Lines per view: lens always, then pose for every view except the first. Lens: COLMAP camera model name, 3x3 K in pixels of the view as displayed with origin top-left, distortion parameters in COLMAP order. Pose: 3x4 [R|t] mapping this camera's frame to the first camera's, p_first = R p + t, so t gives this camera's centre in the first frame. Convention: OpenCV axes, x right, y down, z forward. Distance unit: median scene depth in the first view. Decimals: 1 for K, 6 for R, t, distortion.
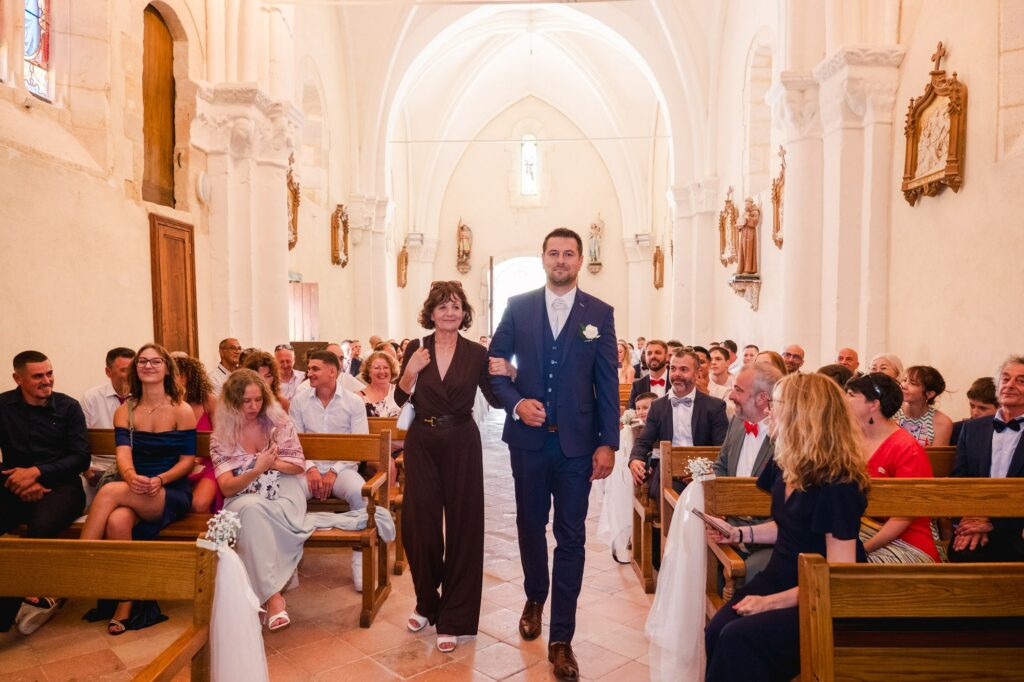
lens RADIAL K [[761.8, 0, 512.0], [0, 761.8, 341.0], [0, 0, 1]] dist [-0.009023, 0.013738]
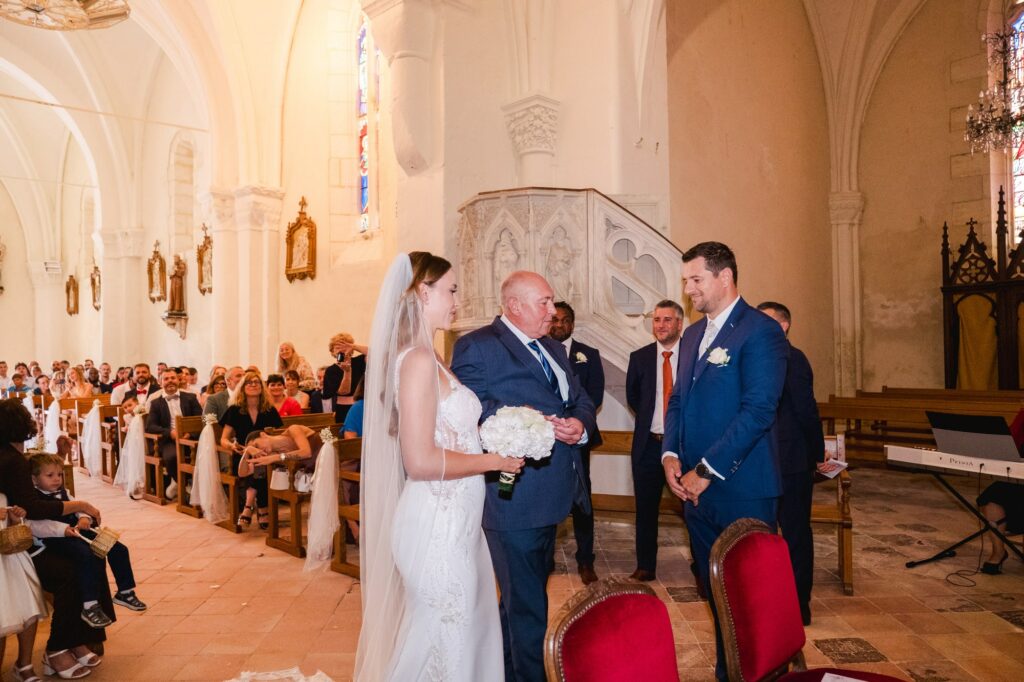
lens RADIAL K [[761.8, 0, 512.0], [0, 761.8, 341.0], [0, 0, 1]] dist [-0.009023, 0.013738]
pose [[0.719749, -0.007654, 0.694192, -0.276260], [0.023887, 0.999620, -0.013746, -0.005791], [-0.693823, 0.026476, 0.719659, -0.520281]]
